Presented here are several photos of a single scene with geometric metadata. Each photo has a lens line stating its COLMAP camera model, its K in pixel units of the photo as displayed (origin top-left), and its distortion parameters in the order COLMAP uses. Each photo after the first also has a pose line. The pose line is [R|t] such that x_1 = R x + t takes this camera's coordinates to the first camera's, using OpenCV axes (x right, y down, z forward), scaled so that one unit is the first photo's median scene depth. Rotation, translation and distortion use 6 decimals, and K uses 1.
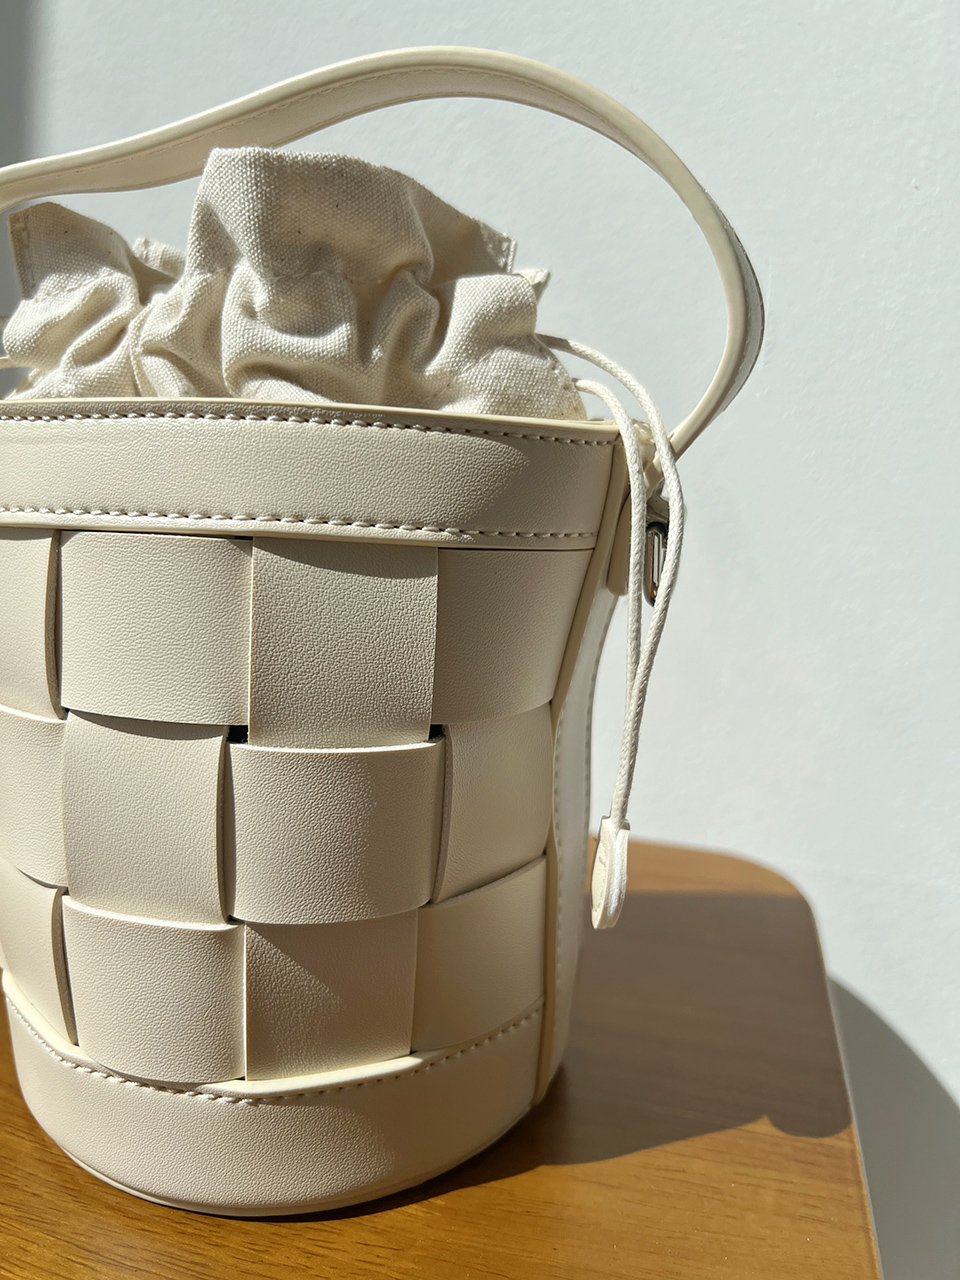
lens RADIAL K [[972.1, 0, 471.6], [0, 972.1, 639.1], [0, 0, 1]] dist [-0.022519, -0.002643]
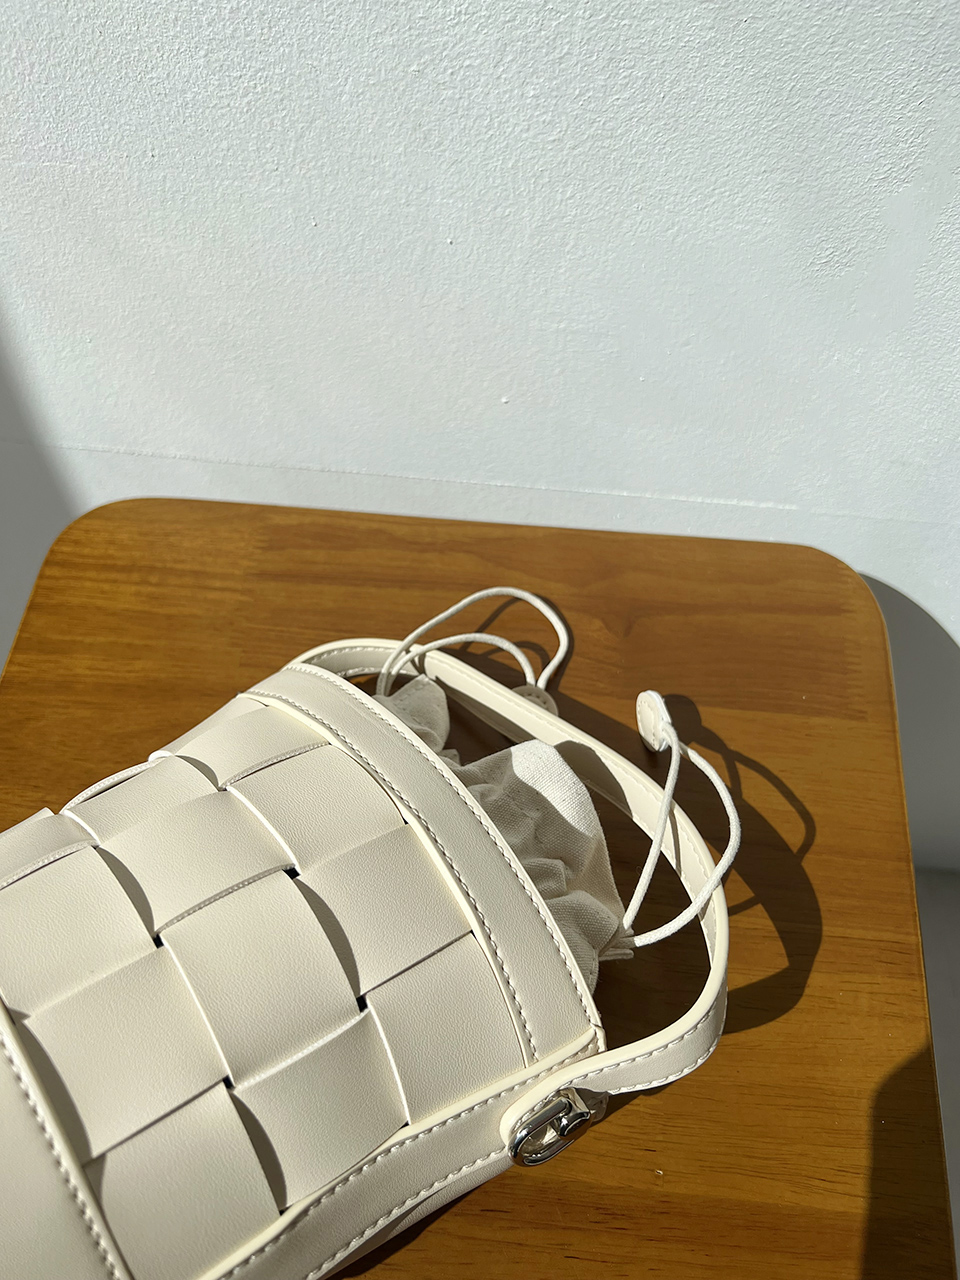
lens RADIAL K [[1004.3, 0, 480.0], [0, 1004.3, 640.0], [0, 0, 1]] dist [0.000189, -0.008158]
pose [[0.990443, -0.135800, 0.024095, -0.299451], [0.075107, 0.677587, 0.731597, -1.174014], [-0.115678, -0.722796, 0.681311, 0.424849]]
